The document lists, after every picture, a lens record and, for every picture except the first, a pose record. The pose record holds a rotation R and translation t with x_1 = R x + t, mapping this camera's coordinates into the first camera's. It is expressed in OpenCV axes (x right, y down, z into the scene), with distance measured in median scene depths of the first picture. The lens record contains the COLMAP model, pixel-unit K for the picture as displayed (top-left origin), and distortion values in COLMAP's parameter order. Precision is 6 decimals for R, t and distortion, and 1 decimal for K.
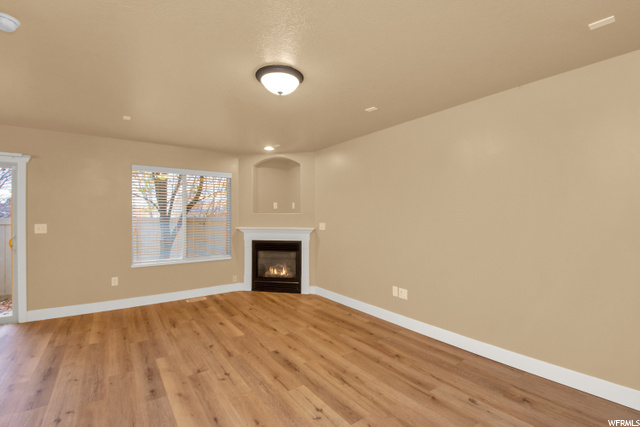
lens RADIAL K [[287.6, 0, 313.5], [0, 287.6, 212.2], [0, 0, 1]] dist [-0.003439, -0.000617]
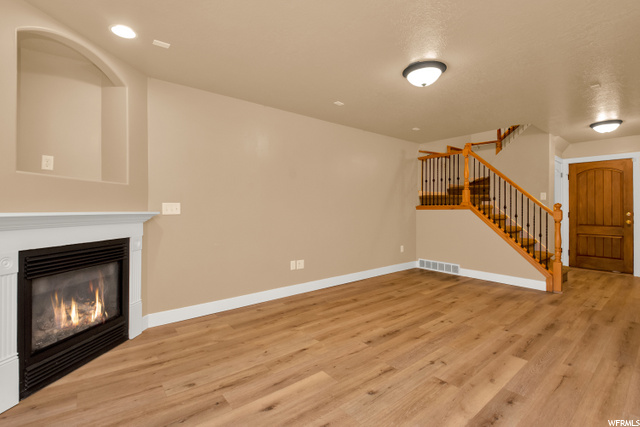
lens RADIAL K [[290.8, 0, 315.5], [0, 290.8, 207.3], [0, 0, 1]] dist [-0.002476, -0.000690]
pose [[-0.048304, 0.001802, 0.998831, -0.689537], [-0.018228, 0.999830, -0.002686, 0.047677], [-0.998666, -0.018337, -0.048263, 0.815819]]
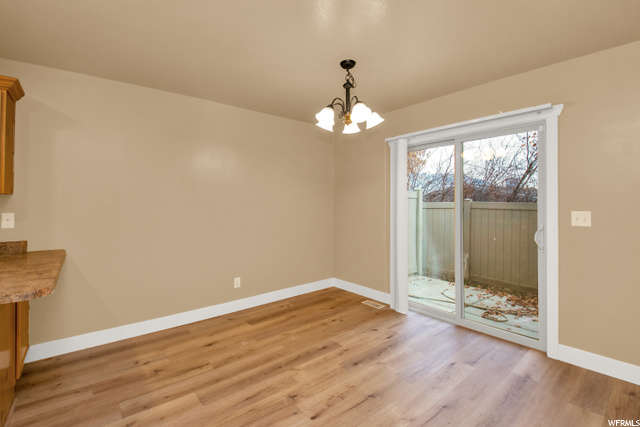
lens RADIAL K [[287.6, 0, 313.5], [0, 287.6, 212.2], [0, 0, 1]] dist [-0.003439, -0.000617]
pose [[0.055370, 0.010650, -0.998409, -0.322009], [0.014395, 0.999831, 0.011463, 0.025227], [0.998362, -0.015007, 0.055208, 0.342510]]
